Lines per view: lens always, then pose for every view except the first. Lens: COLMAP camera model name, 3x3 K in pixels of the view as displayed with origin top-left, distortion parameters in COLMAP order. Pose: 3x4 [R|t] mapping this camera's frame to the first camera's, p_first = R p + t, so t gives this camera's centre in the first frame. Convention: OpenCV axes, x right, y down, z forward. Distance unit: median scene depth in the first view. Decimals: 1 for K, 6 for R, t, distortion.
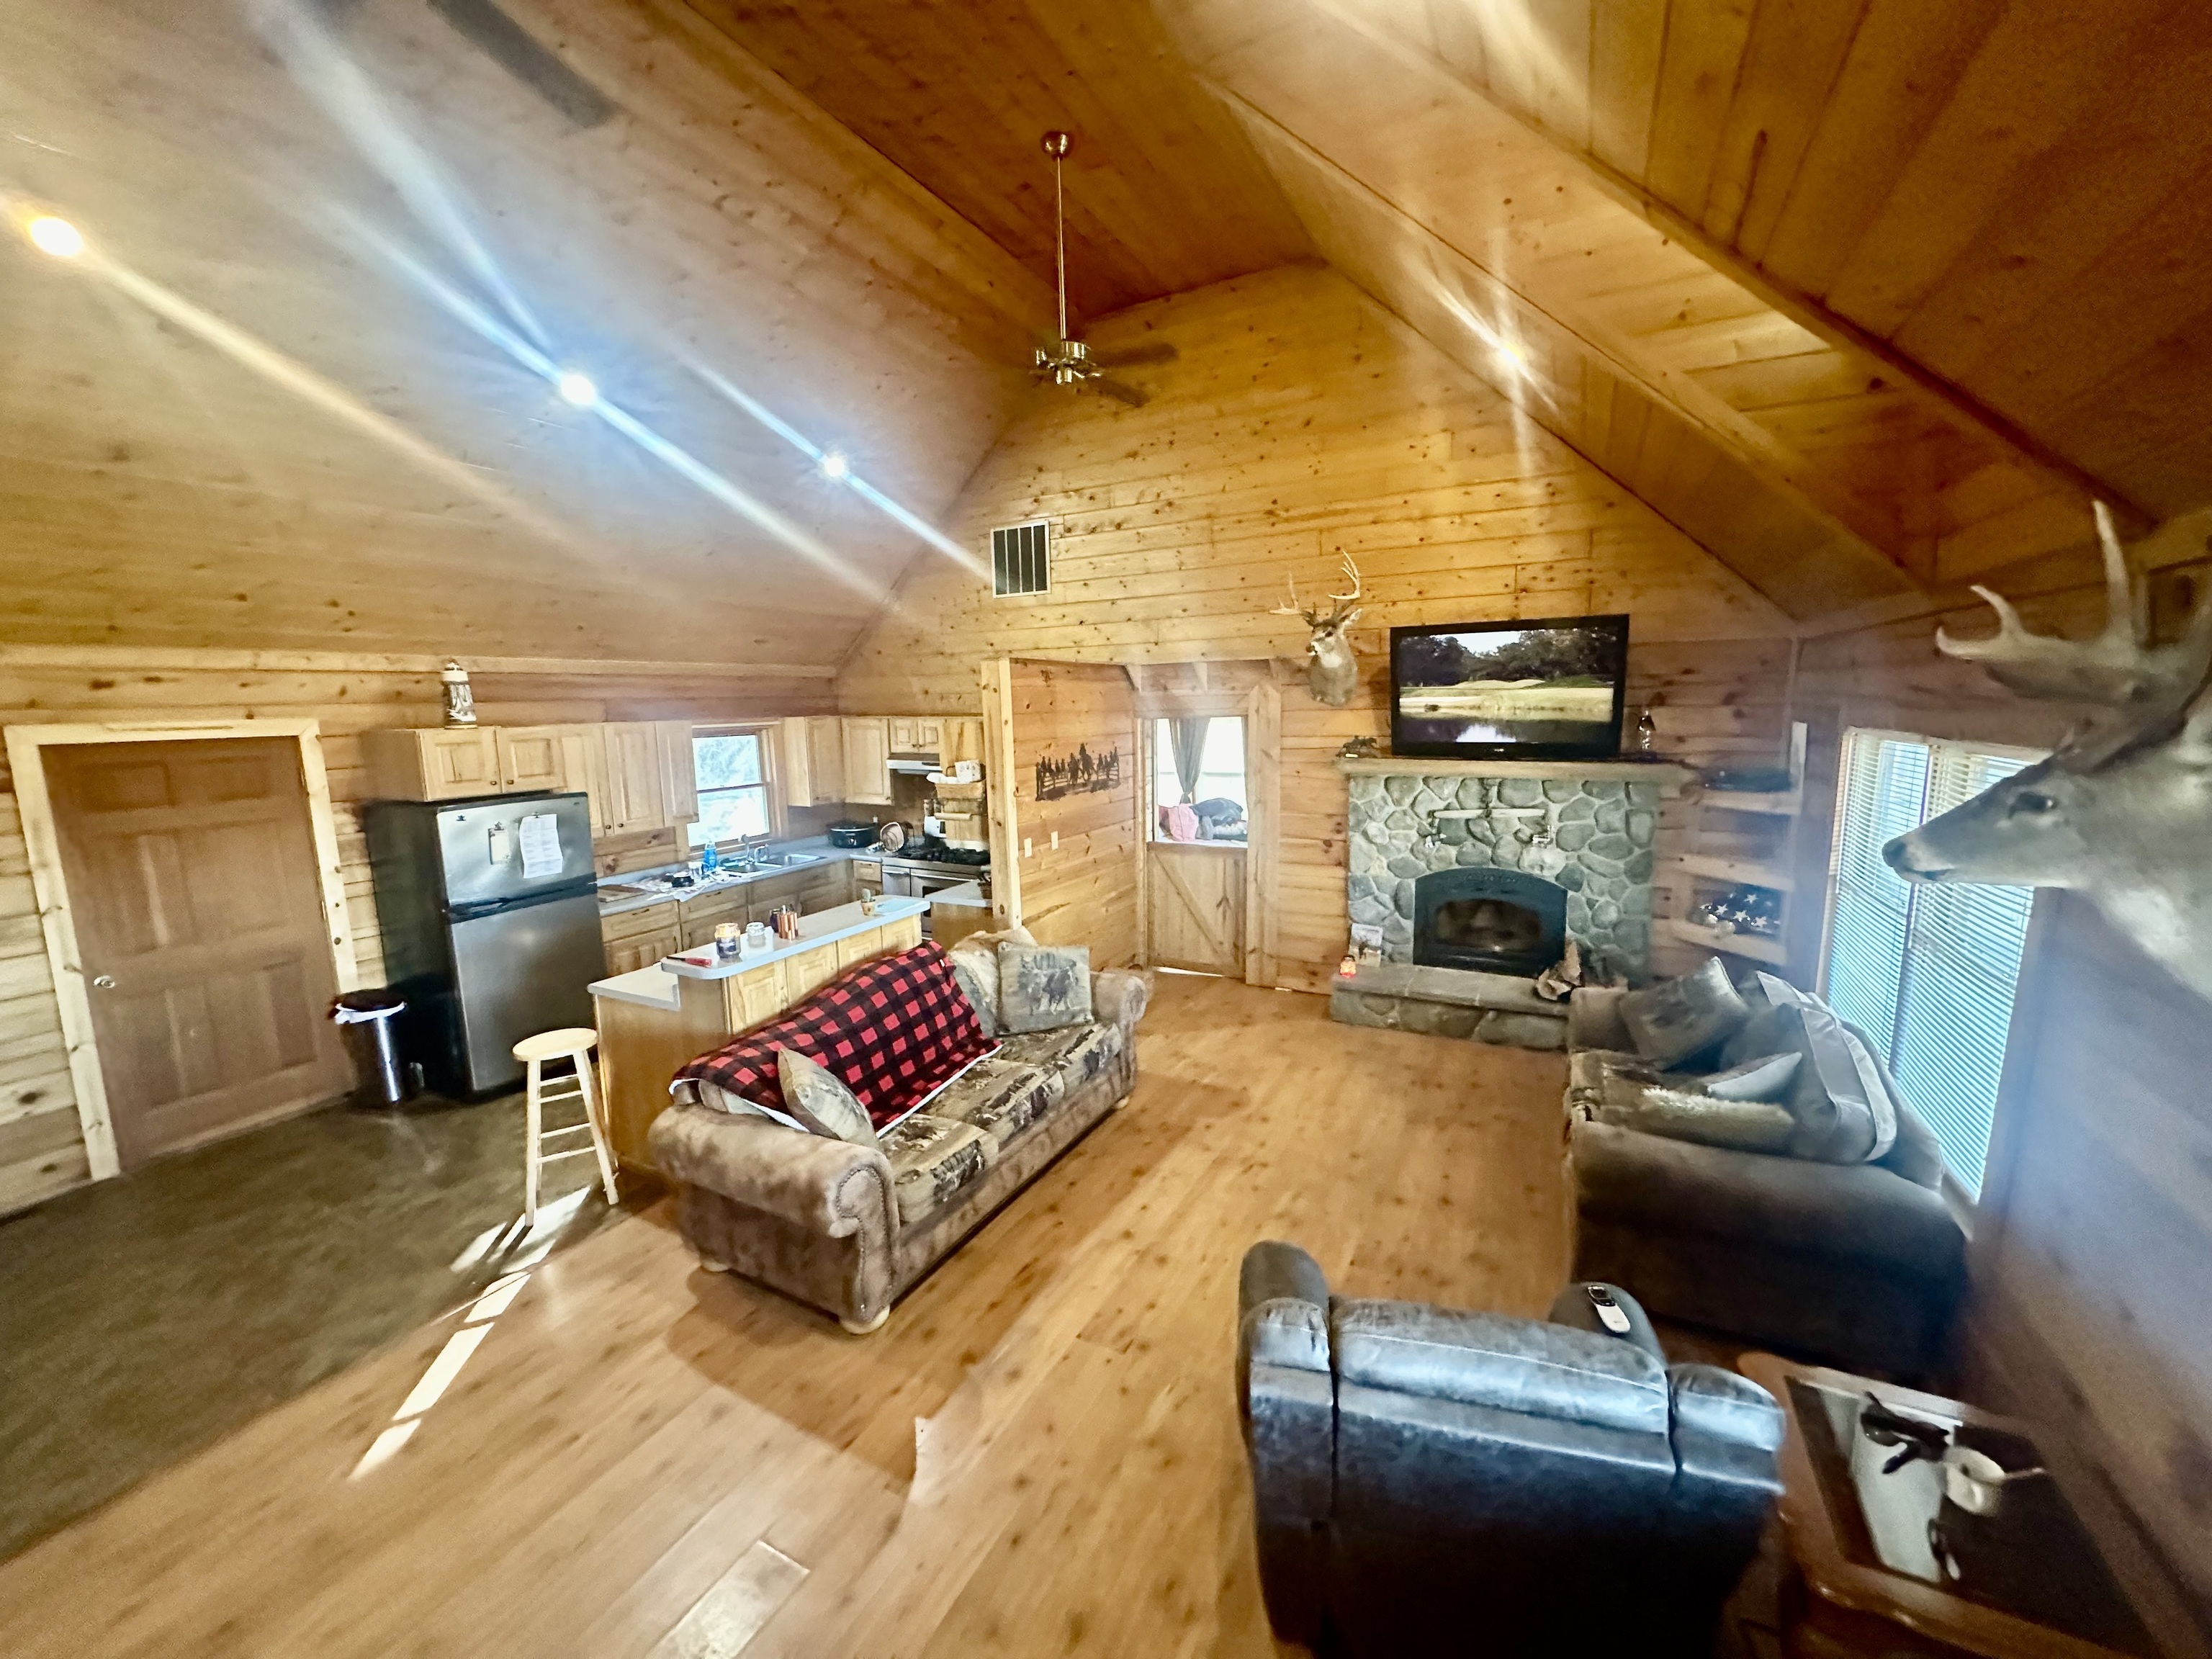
lens RADIAL K [[882.6, 0, 1106.0], [0, 882.6, 829.5], [0, 0, 1]] dist [-0.002003, 0.000000]
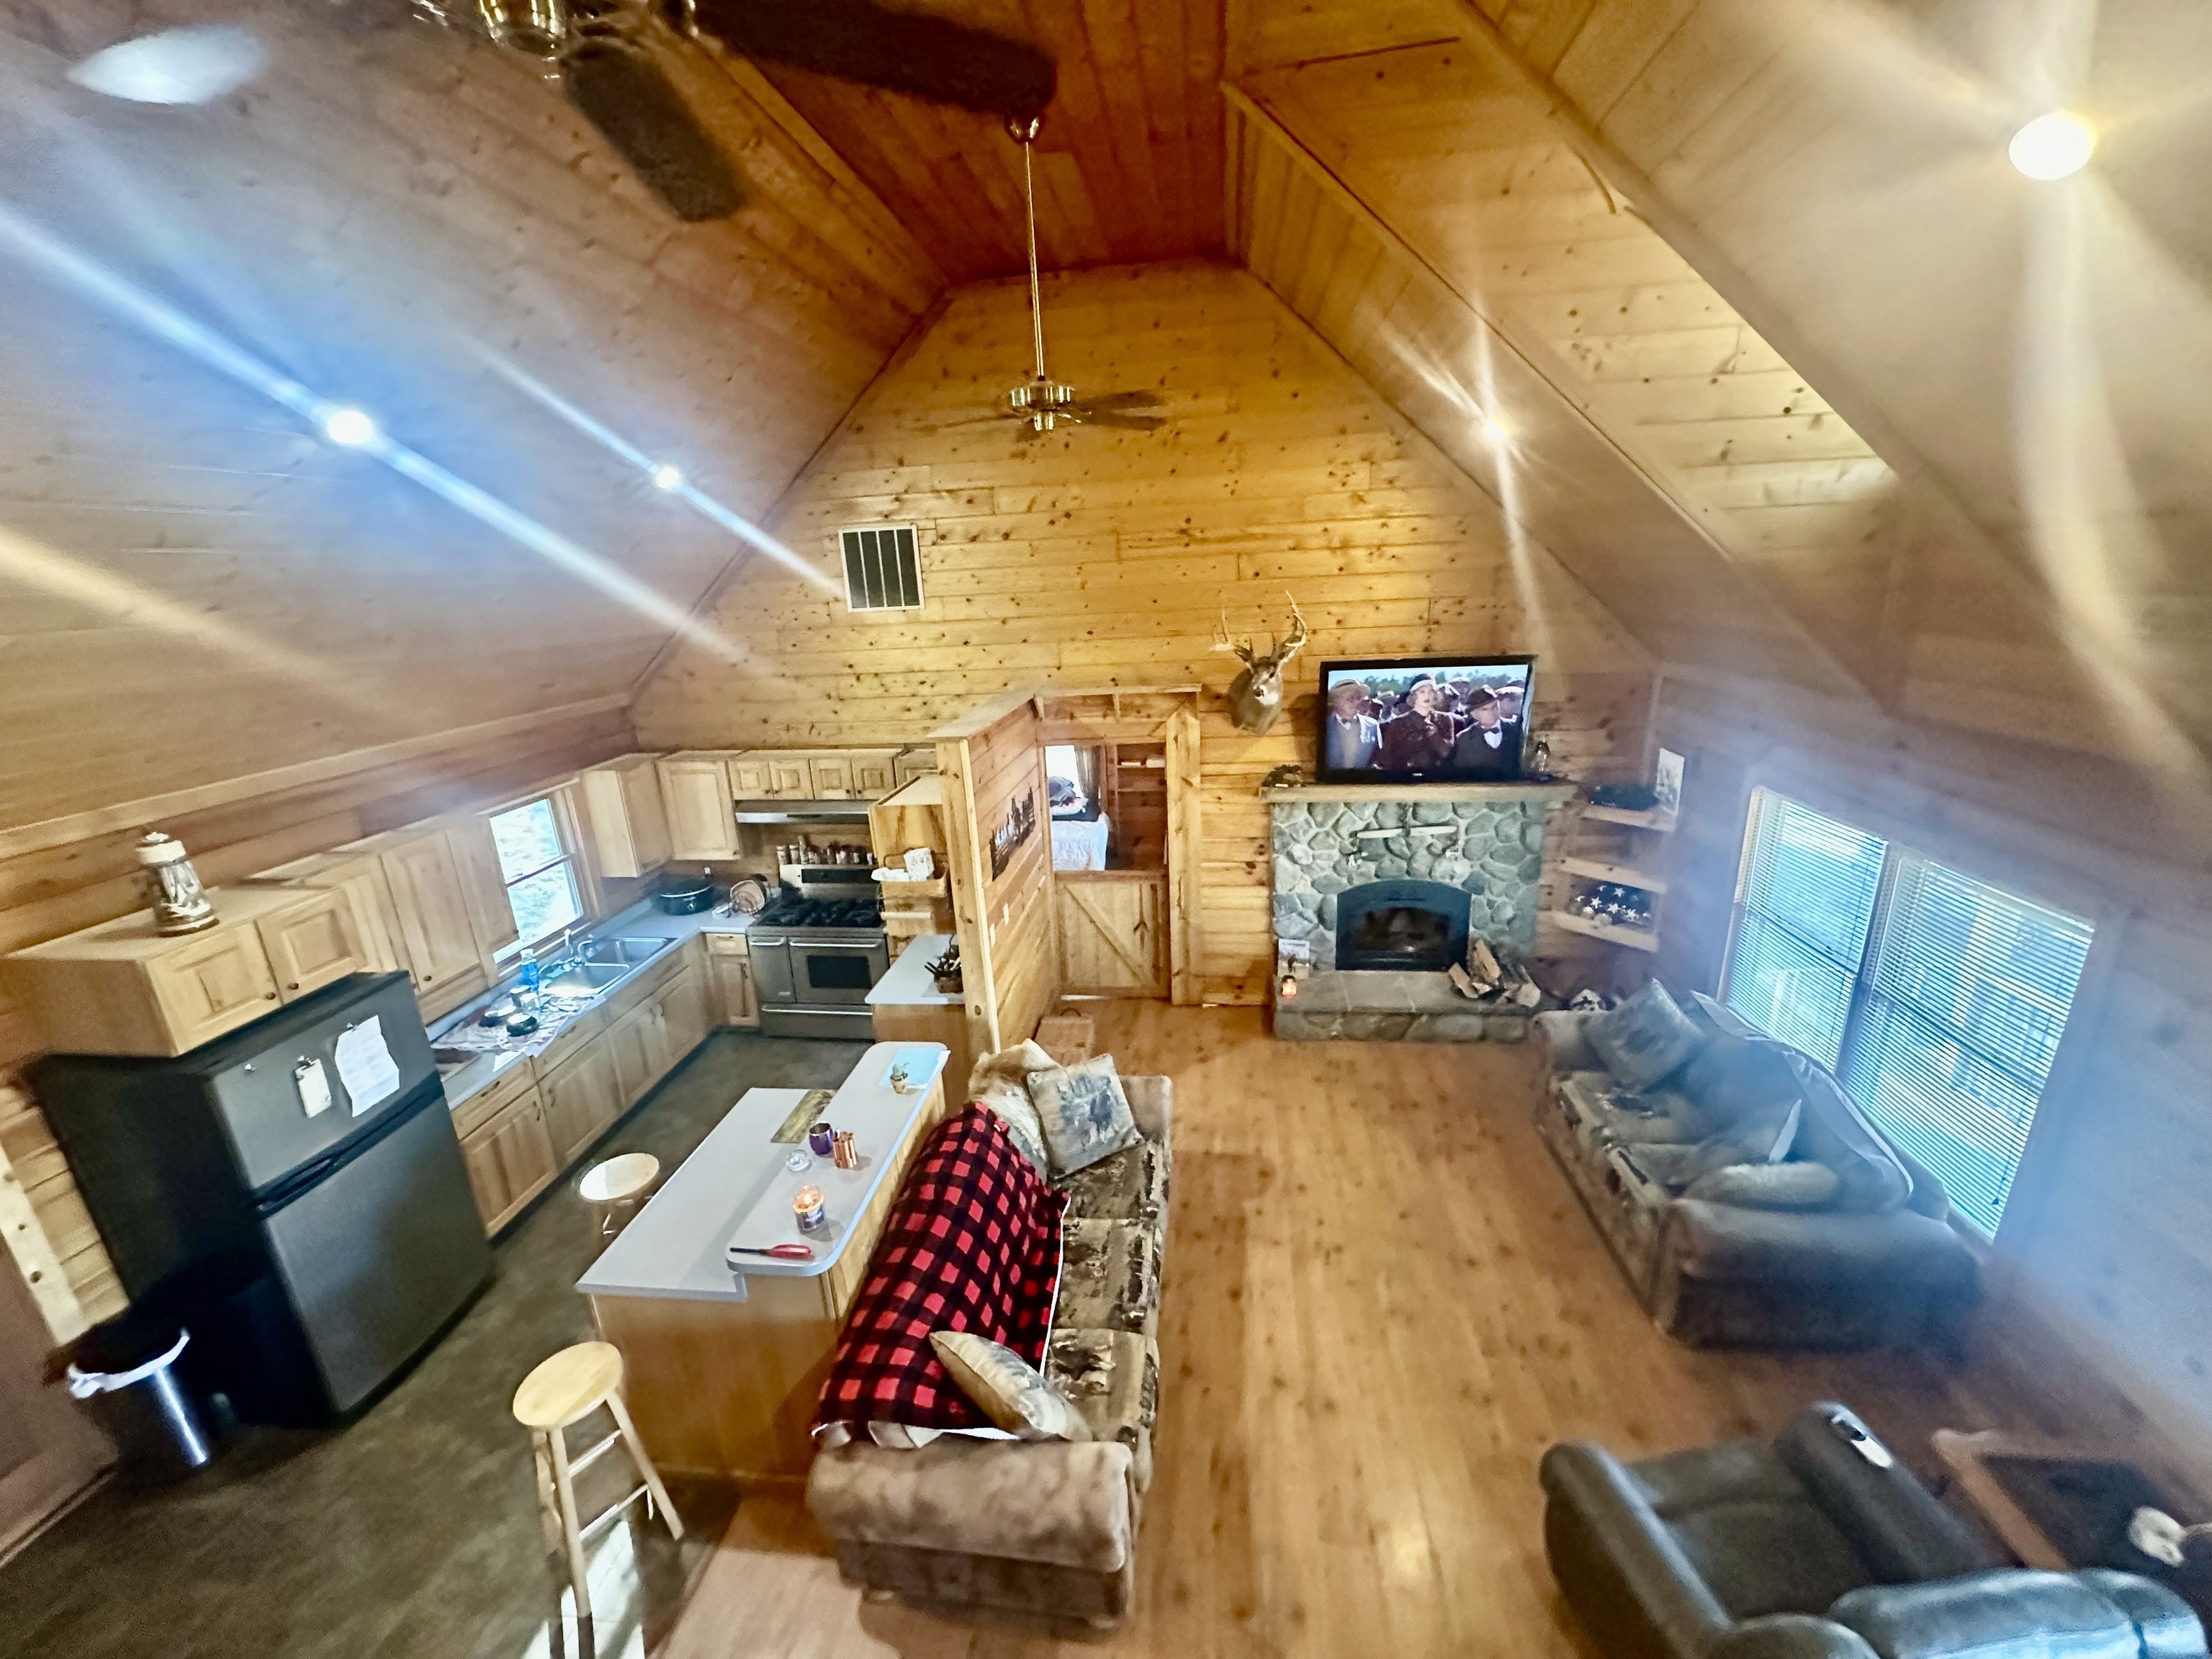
lens RADIAL K [[885.7, 0, 1106.0], [0, 885.7, 829.5], [0, 0, 1]] dist [-0.000059, -0.000383]
pose [[0.934739, -0.123080, 0.333337, -0.265573], [0.078848, 0.986553, 0.143168, -0.204384], [-0.346475, -0.107542, 0.931874, 0.125936]]
